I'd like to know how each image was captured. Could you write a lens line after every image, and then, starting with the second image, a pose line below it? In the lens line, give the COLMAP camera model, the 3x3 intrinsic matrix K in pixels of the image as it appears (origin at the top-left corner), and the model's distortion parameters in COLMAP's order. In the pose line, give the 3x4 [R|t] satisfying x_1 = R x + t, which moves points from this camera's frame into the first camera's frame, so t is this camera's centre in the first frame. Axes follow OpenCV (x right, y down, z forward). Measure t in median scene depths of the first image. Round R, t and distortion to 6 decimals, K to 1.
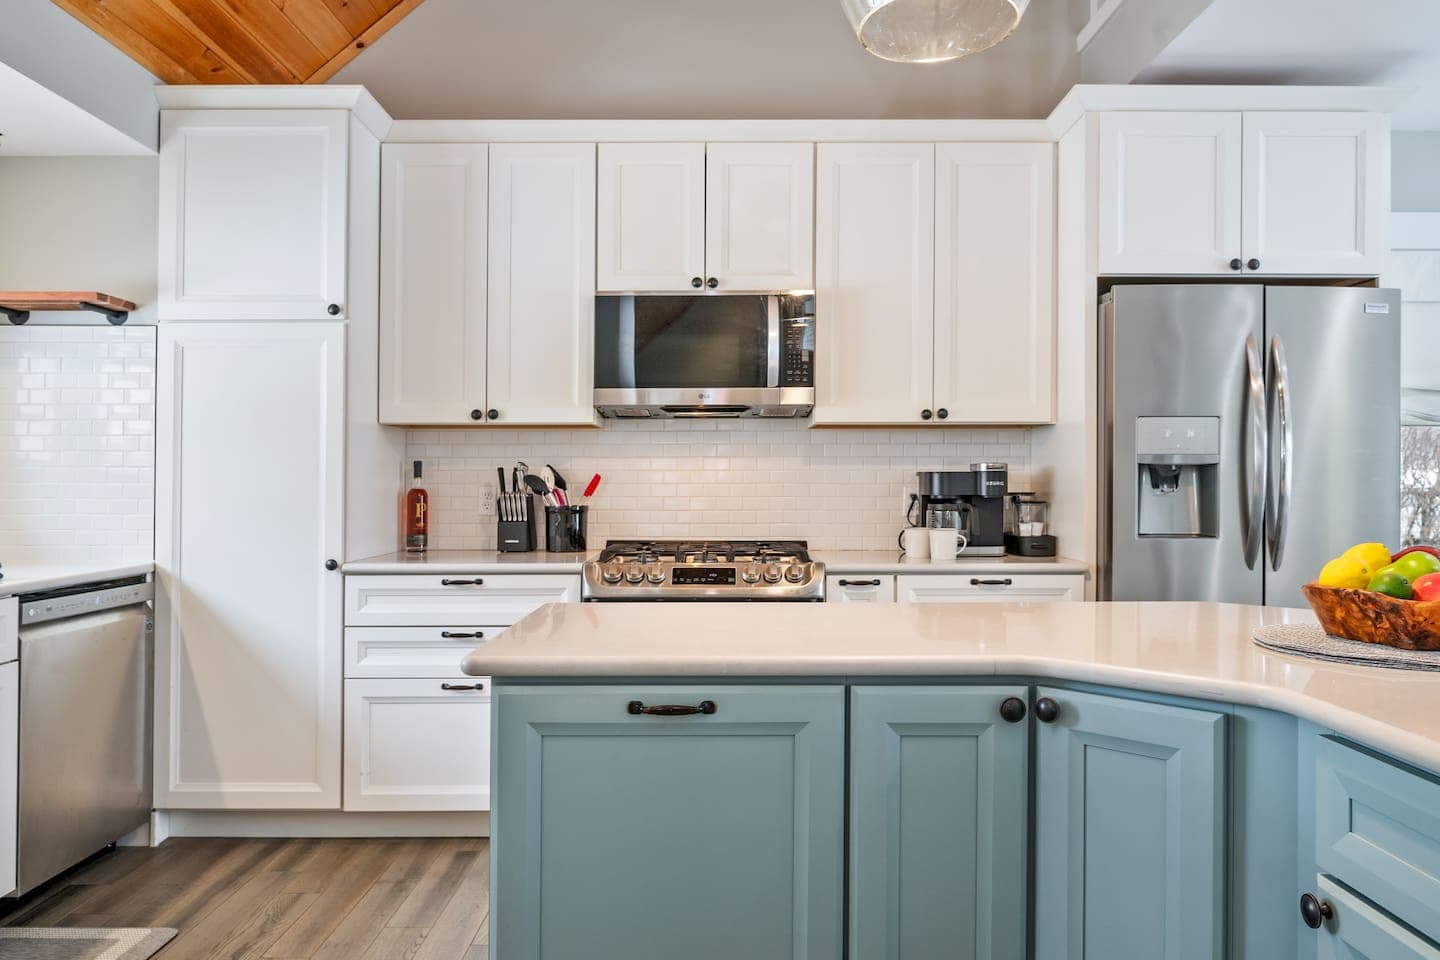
lens RADIAL K [[1058.5, 0, 720.0], [0, 1058.5, 480.0], [0, 0, 1]] dist [-0.001311, -0.003068]
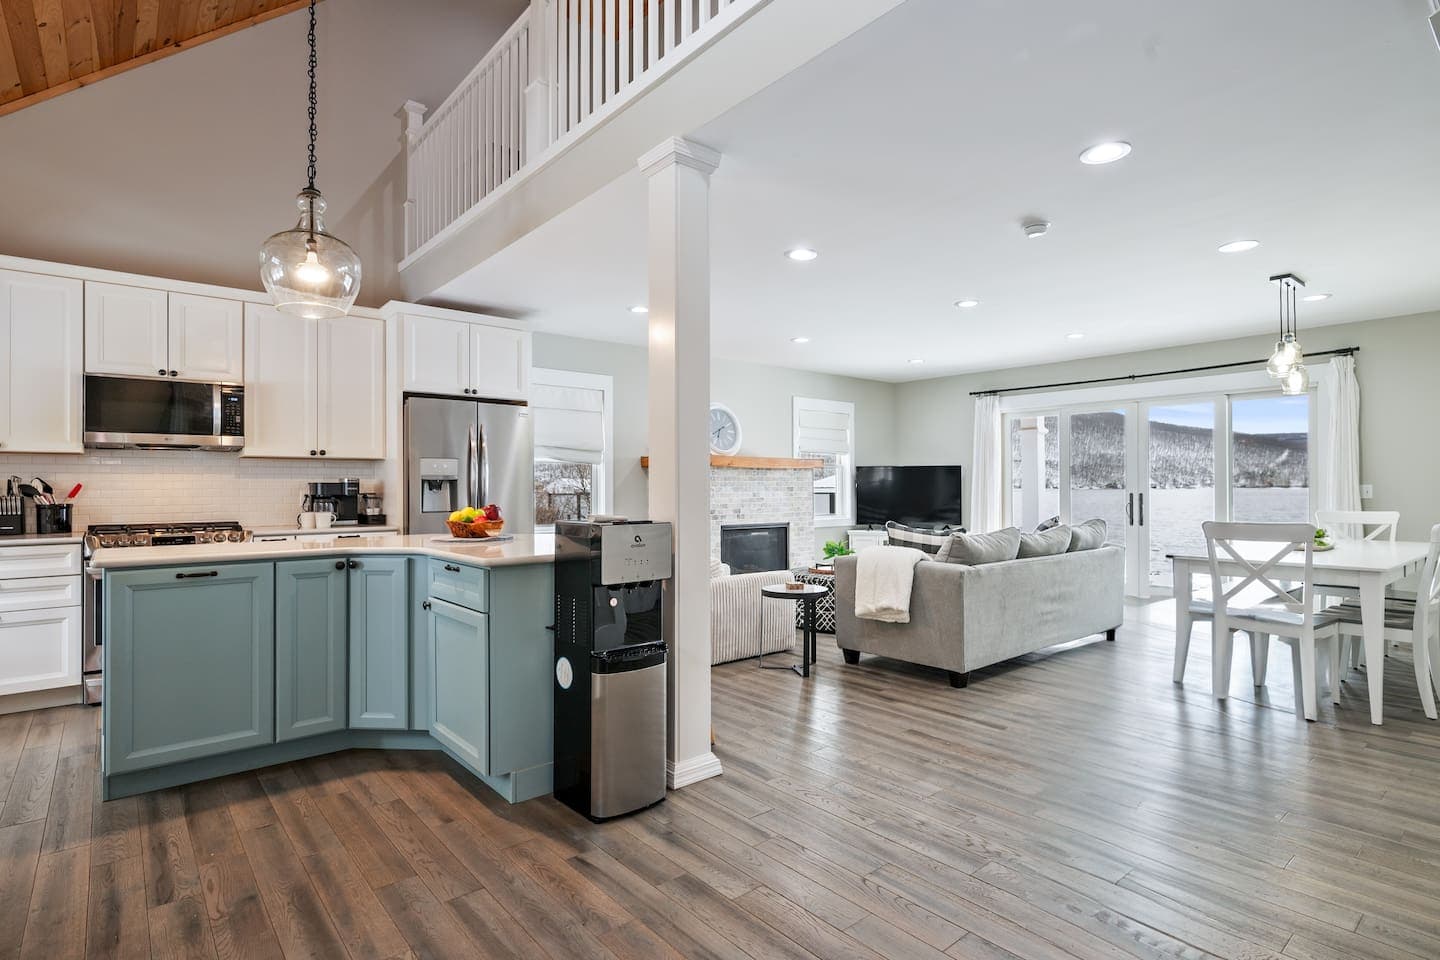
lens RADIAL K [[726.1, 0, 722.4], [0, 726.1, 488.7], [0, 0, 1]] dist [-0.000558, -0.000144]
pose [[0.767754, -0.004258, 0.640731, -0.079760], [0.001413, 0.999987, 0.004952, -0.002324], [-0.640743, -0.002897, 0.767750, -0.489523]]
